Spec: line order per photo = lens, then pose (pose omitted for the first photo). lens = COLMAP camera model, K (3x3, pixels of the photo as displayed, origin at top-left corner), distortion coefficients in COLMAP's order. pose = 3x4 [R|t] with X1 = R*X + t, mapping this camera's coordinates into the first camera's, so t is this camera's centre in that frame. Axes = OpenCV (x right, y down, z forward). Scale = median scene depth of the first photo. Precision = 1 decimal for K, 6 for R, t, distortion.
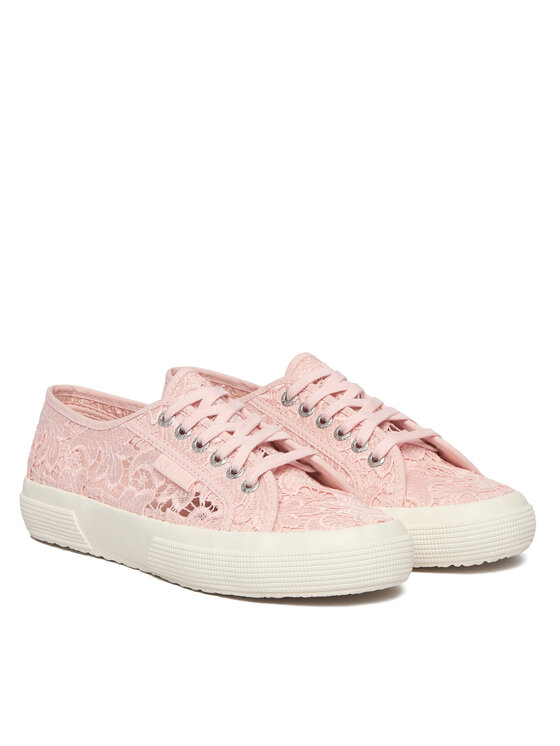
lens RADIAL K [[1966.3, 0, 280.0], [0, 1966.3, 373.0], [0, 0, 1]] dist [-0.020546, -0.063533]
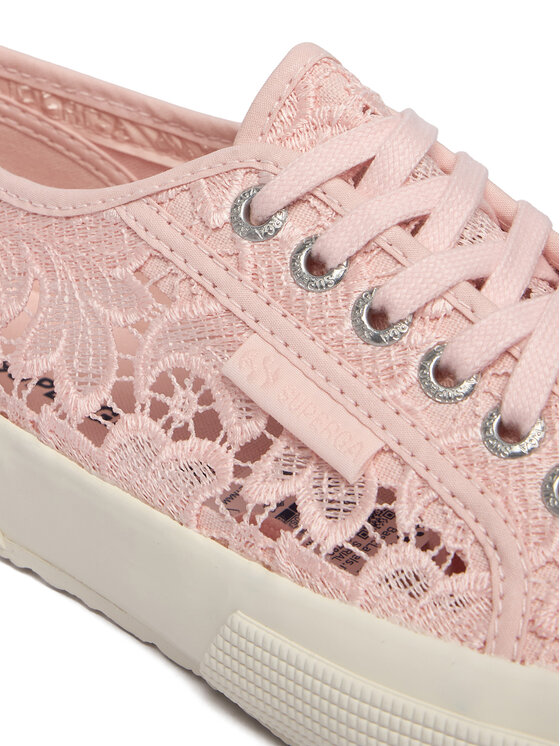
lens RADIAL K [[1888.1, 0, 280.0], [0, 1888.1, 373.0], [0, 0, 1]] dist [-0.353562, 0.062093]
pose [[0.991087, 0.010535, 0.132795, -0.096489], [-0.048081, 0.957960, 0.282843, -0.039707], [-0.124233, -0.286707, 0.949929, 0.709957]]
